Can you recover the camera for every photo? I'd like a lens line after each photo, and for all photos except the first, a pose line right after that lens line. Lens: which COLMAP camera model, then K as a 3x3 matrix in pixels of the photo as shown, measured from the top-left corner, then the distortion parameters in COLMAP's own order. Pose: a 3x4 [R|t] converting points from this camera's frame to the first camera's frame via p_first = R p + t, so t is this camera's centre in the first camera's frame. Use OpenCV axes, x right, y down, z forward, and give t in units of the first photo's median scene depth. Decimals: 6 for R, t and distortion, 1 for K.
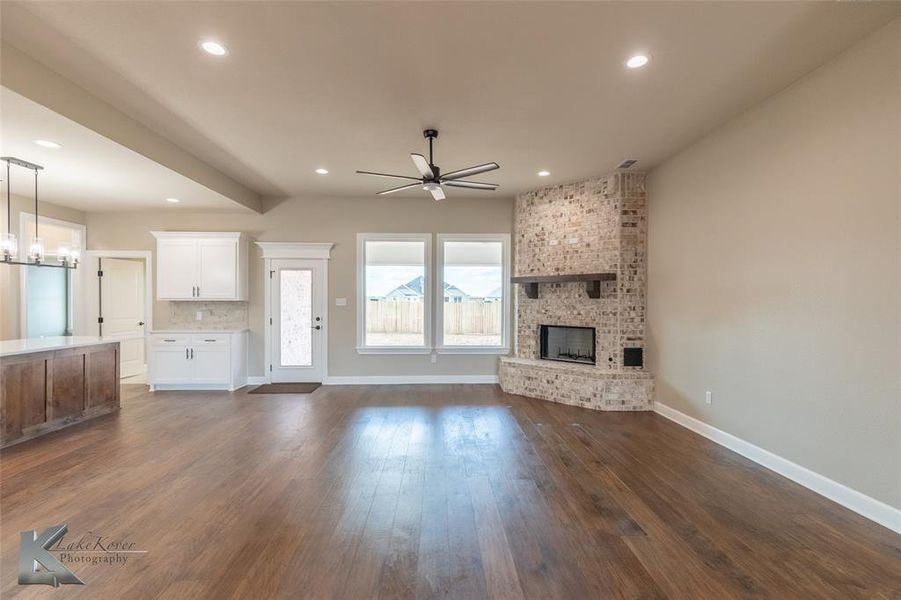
lens RADIAL K [[402.6, 0, 448.3], [0, 402.6, 304.5], [0, 0, 1]] dist [0.002020, 0.000056]
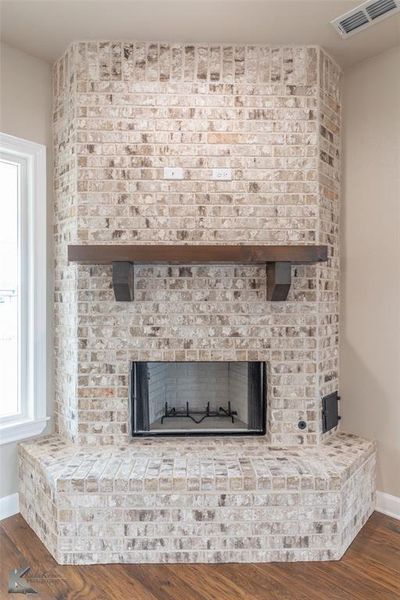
lens RADIAL K [[361.1, 0, 199.7], [0, 361.1, 302.0], [0, 0, 1]] dist [0.002556, 0.000531]
pose [[0.716608, -0.010017, 0.697404, 0.007022], [0.008931, 0.999947, 0.005186, -0.015635], [-0.697419, 0.002512, 0.716659, 0.710958]]
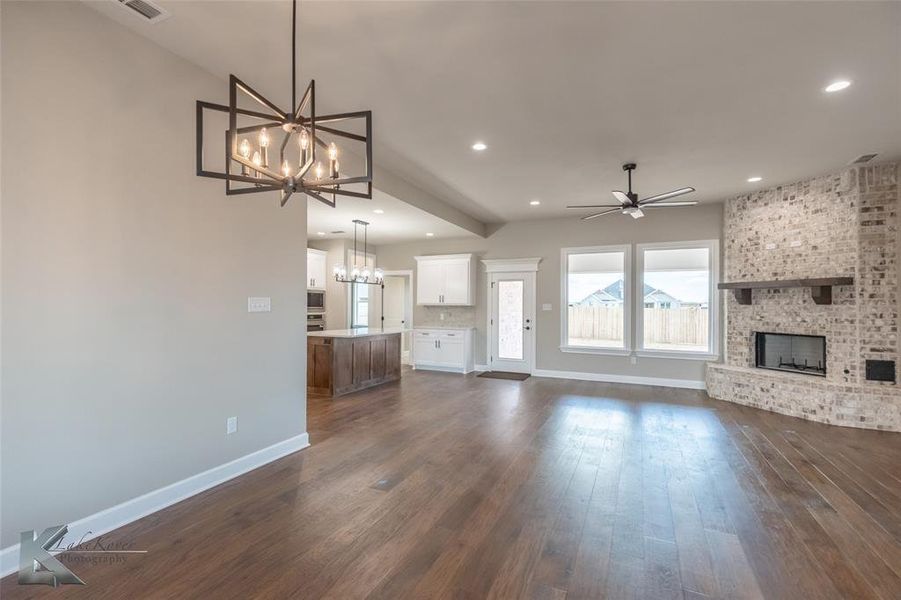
lens RADIAL K [[404.4, 0, 447.2], [0, 404.4, 301.0], [0, 0, 1]] dist [0.003683, 0.000360]
pose [[0.890671, -0.001275, -0.454647, 0.014282], [-0.008930, 0.999754, -0.020299, 0.003174], [0.454561, 0.022140, 0.890440, -0.215122]]
